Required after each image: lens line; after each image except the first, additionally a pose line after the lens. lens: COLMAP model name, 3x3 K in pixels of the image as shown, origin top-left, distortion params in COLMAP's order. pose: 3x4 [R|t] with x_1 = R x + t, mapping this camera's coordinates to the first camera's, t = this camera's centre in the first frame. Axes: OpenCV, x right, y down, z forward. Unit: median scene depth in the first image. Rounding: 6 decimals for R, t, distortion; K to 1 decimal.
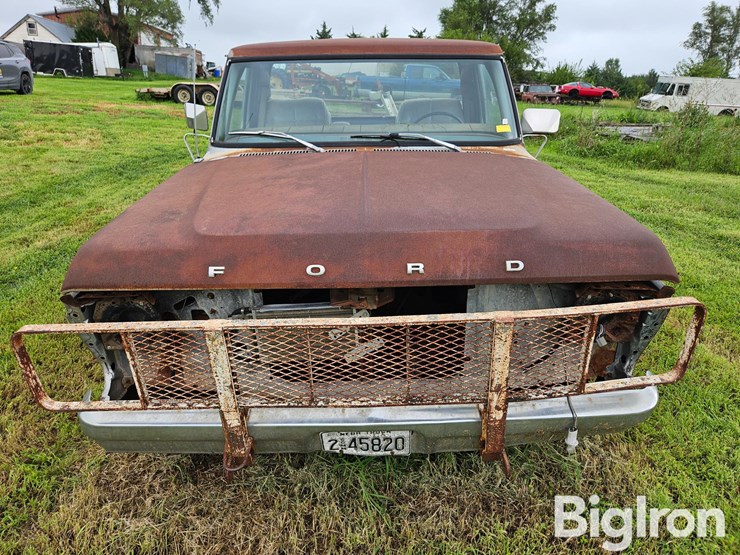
lens RADIAL K [[490.3, 0, 362.2], [0, 490.3, 282.1], [0, 0, 1]] dist [0.066310, -0.049349]
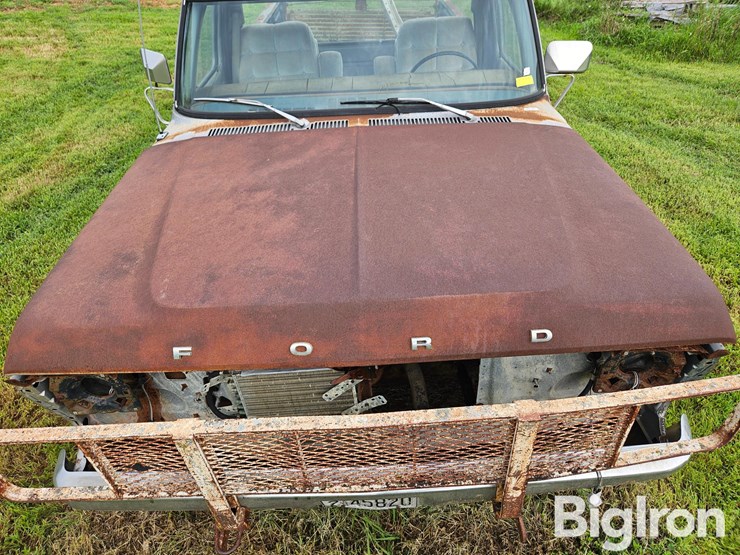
lens RADIAL K [[490.3, 0, 365.9], [0, 490.3, 282.3], [0, 0, 1]] dist [0.066310, -0.049349]
pose [[0.999383, -0.034782, -0.004917, 0.019834], [0.035017, 0.975318, 0.218010, -0.276146], [-0.002787, -0.218048, 0.975934, 0.186608]]
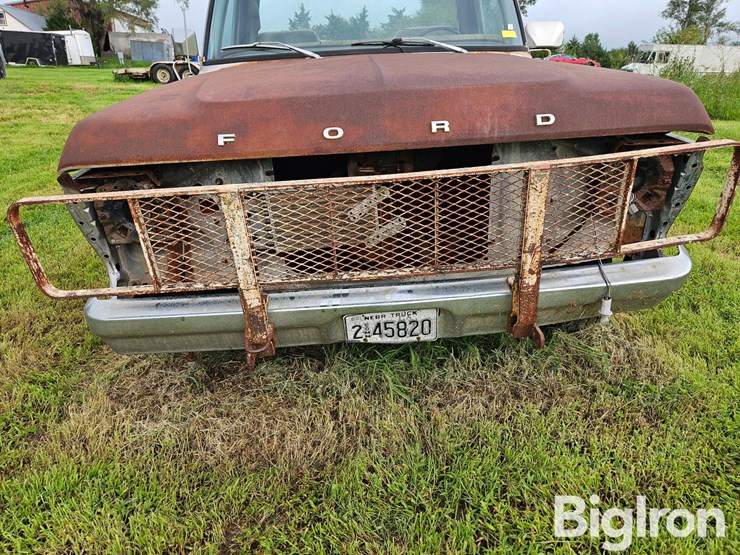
lens RADIAL K [[490.3, 0, 366.5], [0, 490.3, 277.3], [0, 0, 1]] dist [0.066310, -0.049349]
pose [[0.998604, -0.045918, 0.026113, -0.061248], [0.045307, 0.998696, 0.023522, 0.203047], [-0.027159, -0.022306, 0.999382, 0.050458]]
